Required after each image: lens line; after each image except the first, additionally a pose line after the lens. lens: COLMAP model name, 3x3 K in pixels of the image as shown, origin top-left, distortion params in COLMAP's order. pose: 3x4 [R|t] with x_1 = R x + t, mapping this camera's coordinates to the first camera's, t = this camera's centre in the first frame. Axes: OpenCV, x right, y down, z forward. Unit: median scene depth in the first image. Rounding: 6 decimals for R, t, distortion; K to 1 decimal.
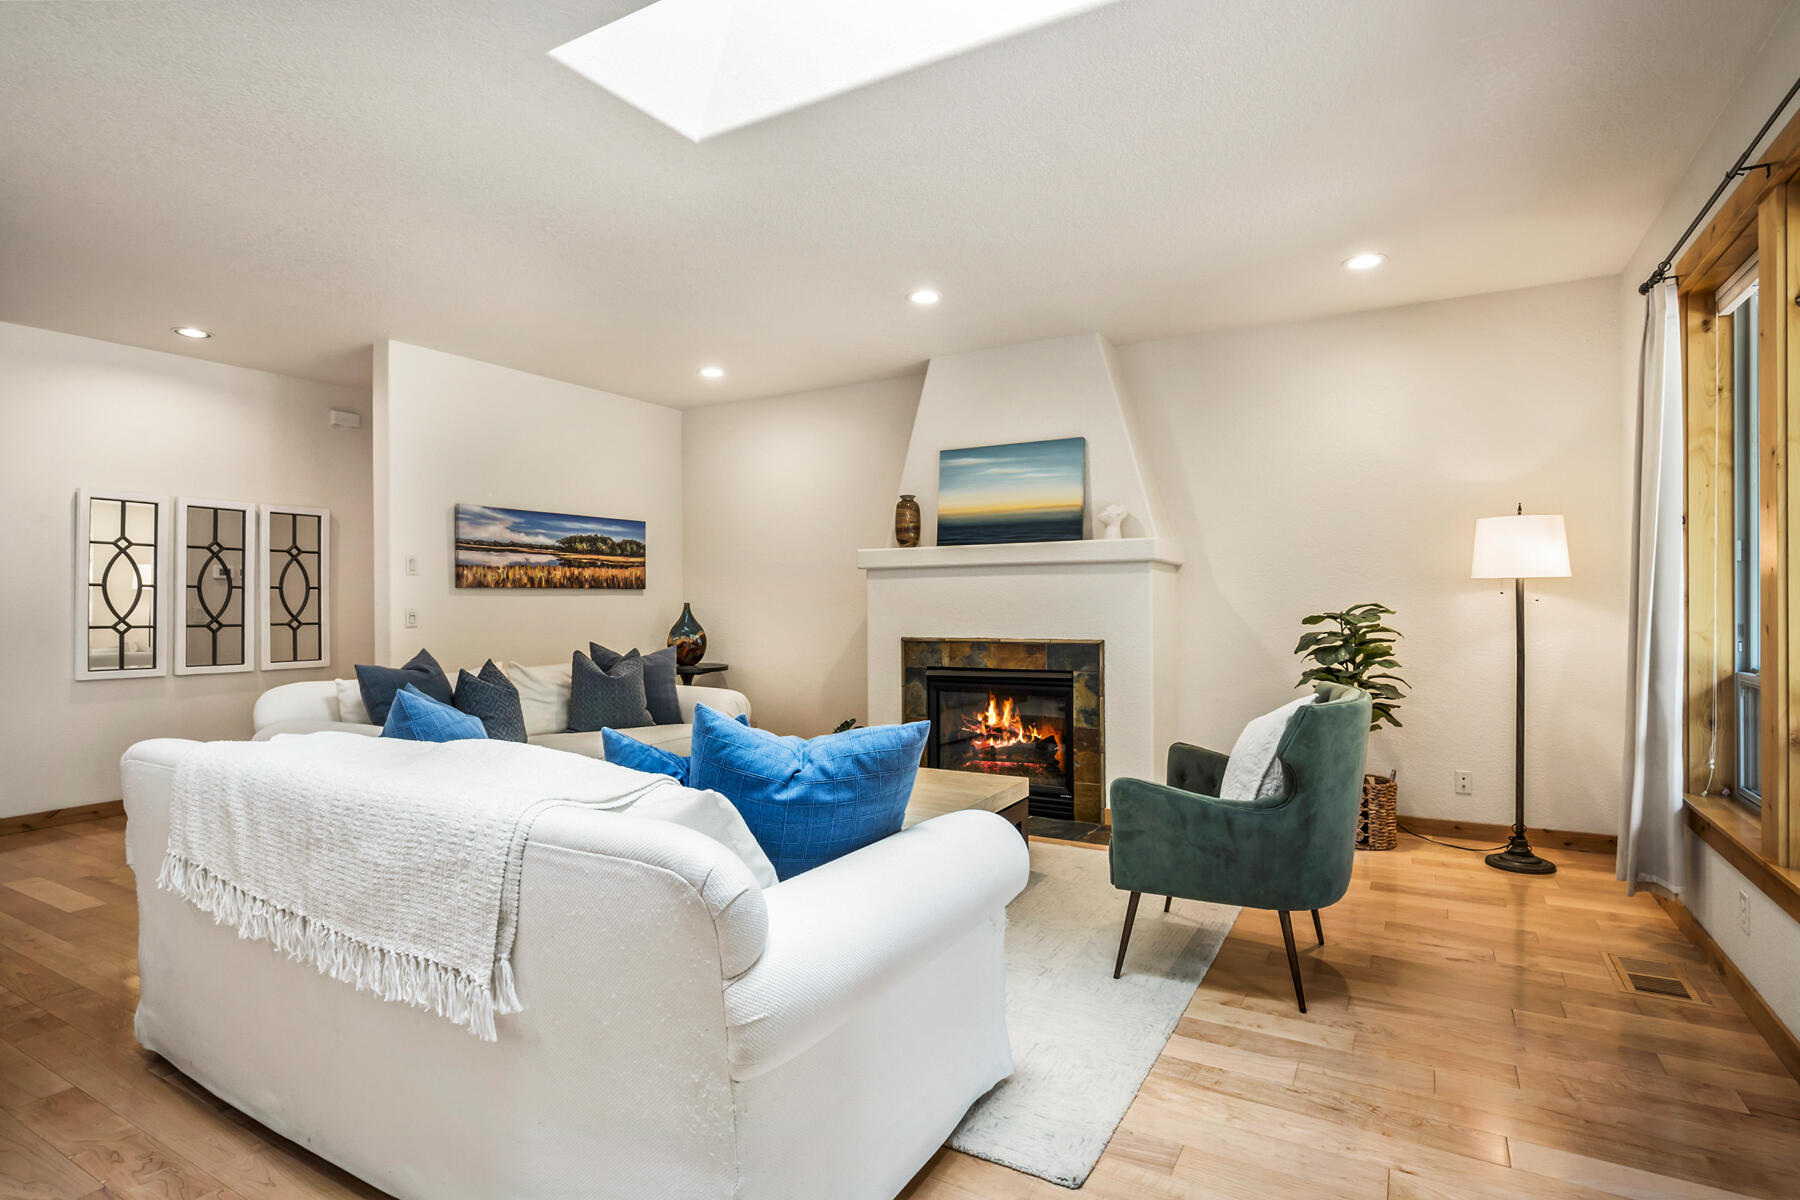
lens RADIAL K [[911.7, 0, 900.0], [0, 911.7, 600.0], [0, 0, 1]] dist [-0.005971, 0.000055]
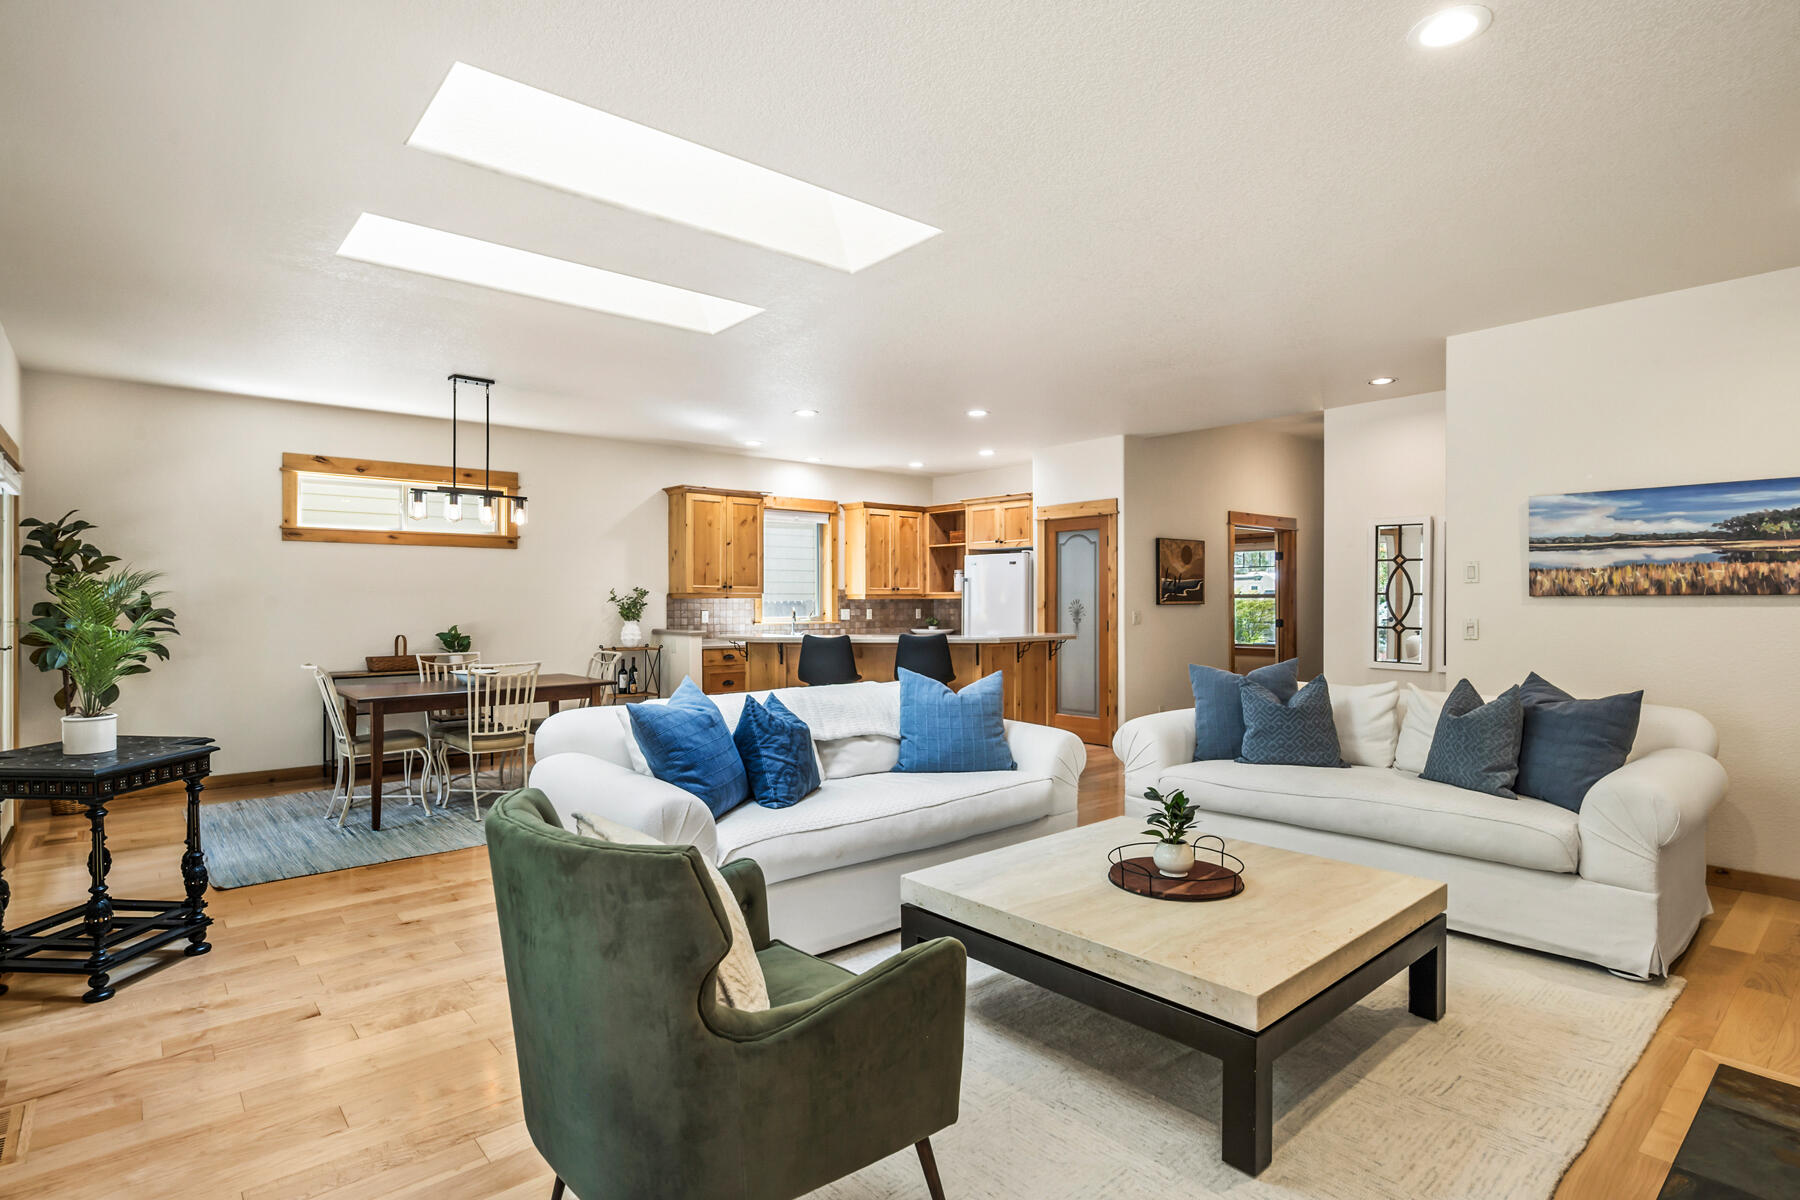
lens RADIAL K [[902.7, 0, 900.0], [0, 902.7, 600.0], [0, 0, 1]] dist [0.000553, 0.000240]
pose [[-0.326372, 0.011643, -0.945170, 0.460445], [0.009199, 0.999916, 0.009141, -0.021825], [0.945197, -0.005711, -0.326452, 0.677290]]
